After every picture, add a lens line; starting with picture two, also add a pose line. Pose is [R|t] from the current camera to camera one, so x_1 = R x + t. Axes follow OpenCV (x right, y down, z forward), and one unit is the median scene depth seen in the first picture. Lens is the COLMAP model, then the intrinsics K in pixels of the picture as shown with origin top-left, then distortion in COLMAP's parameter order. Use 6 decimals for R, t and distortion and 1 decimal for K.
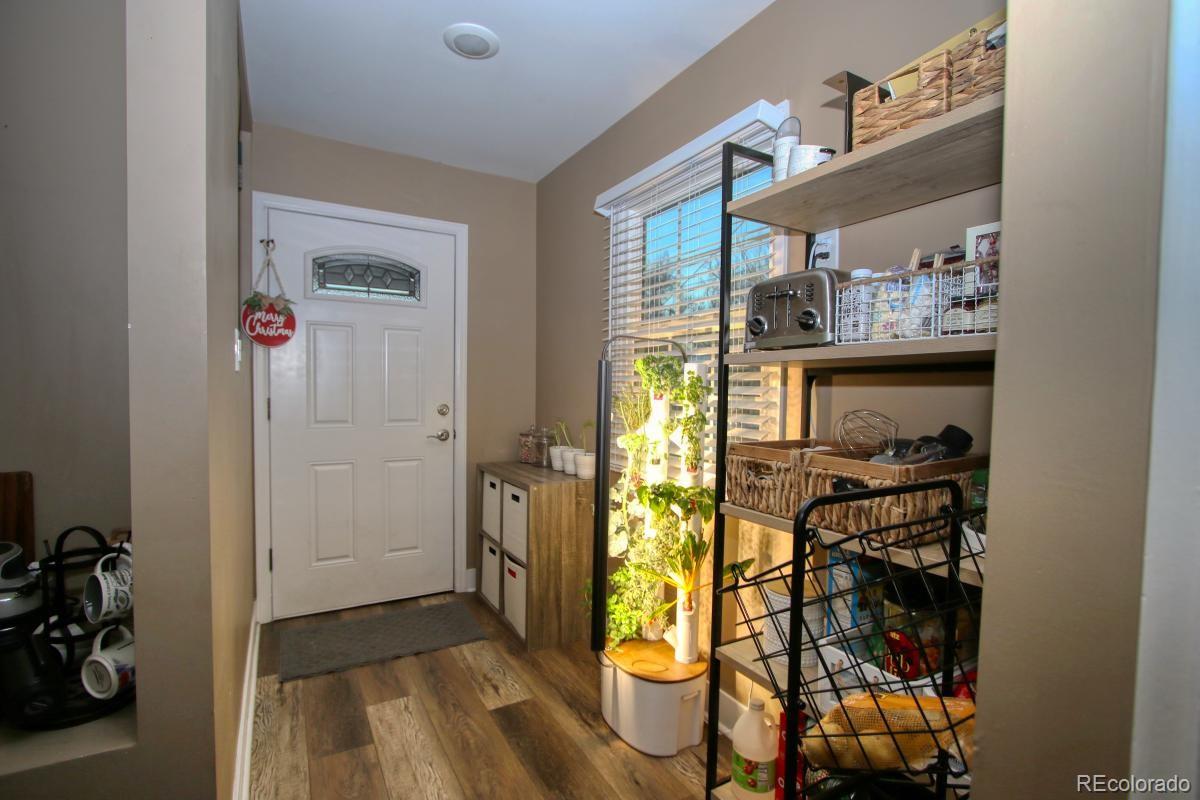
lens RADIAL K [[555.4, 0, 594.1], [0, 555.4, 402.1], [0, 0, 1]] dist [-0.001687, -0.000029]
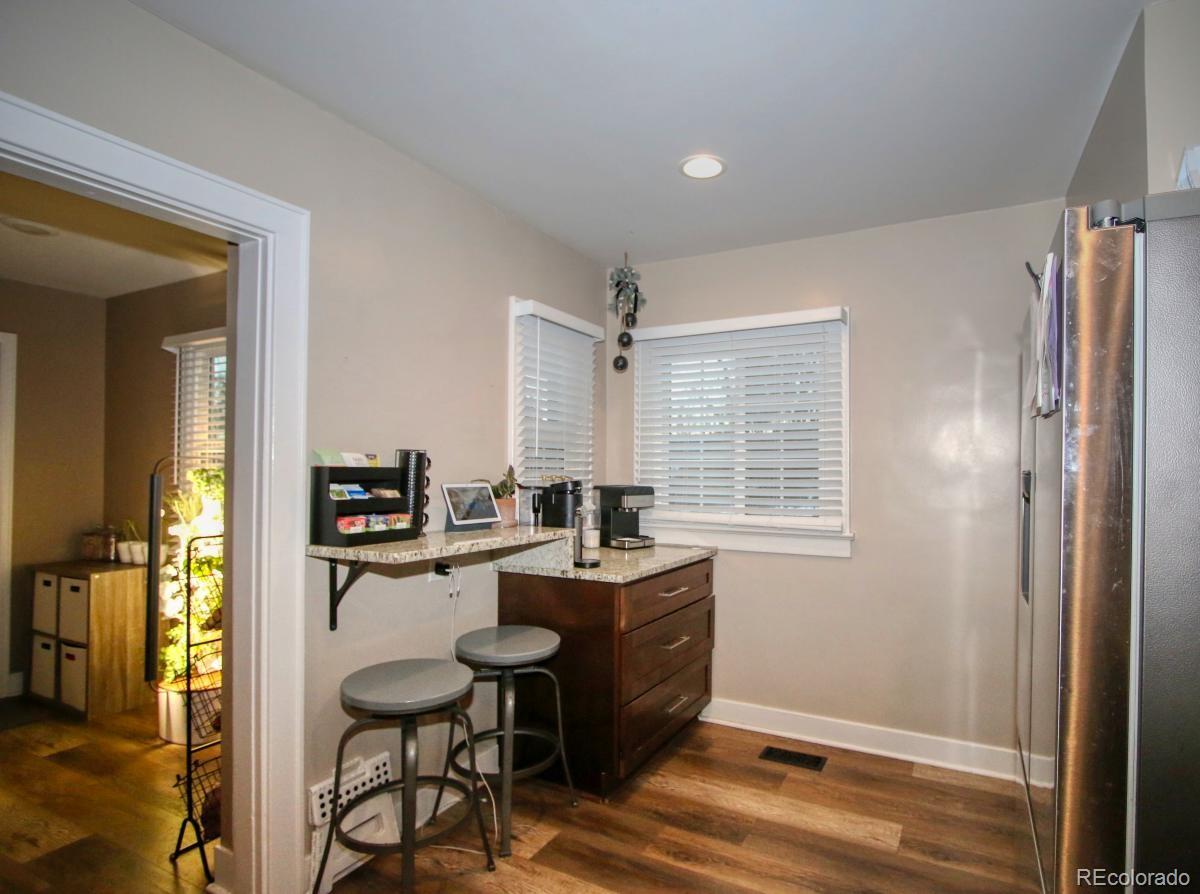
lens RADIAL K [[563.1, 0, 600.0], [0, 563.1, 447.0], [0, 0, 1]] dist [-0.000716, 0.000569]
pose [[0.826000, -0.004117, 0.563655, 0.101715], [0.039847, 0.997898, -0.051106, -0.017594], [-0.562260, 0.064673, 0.824428, -0.596125]]
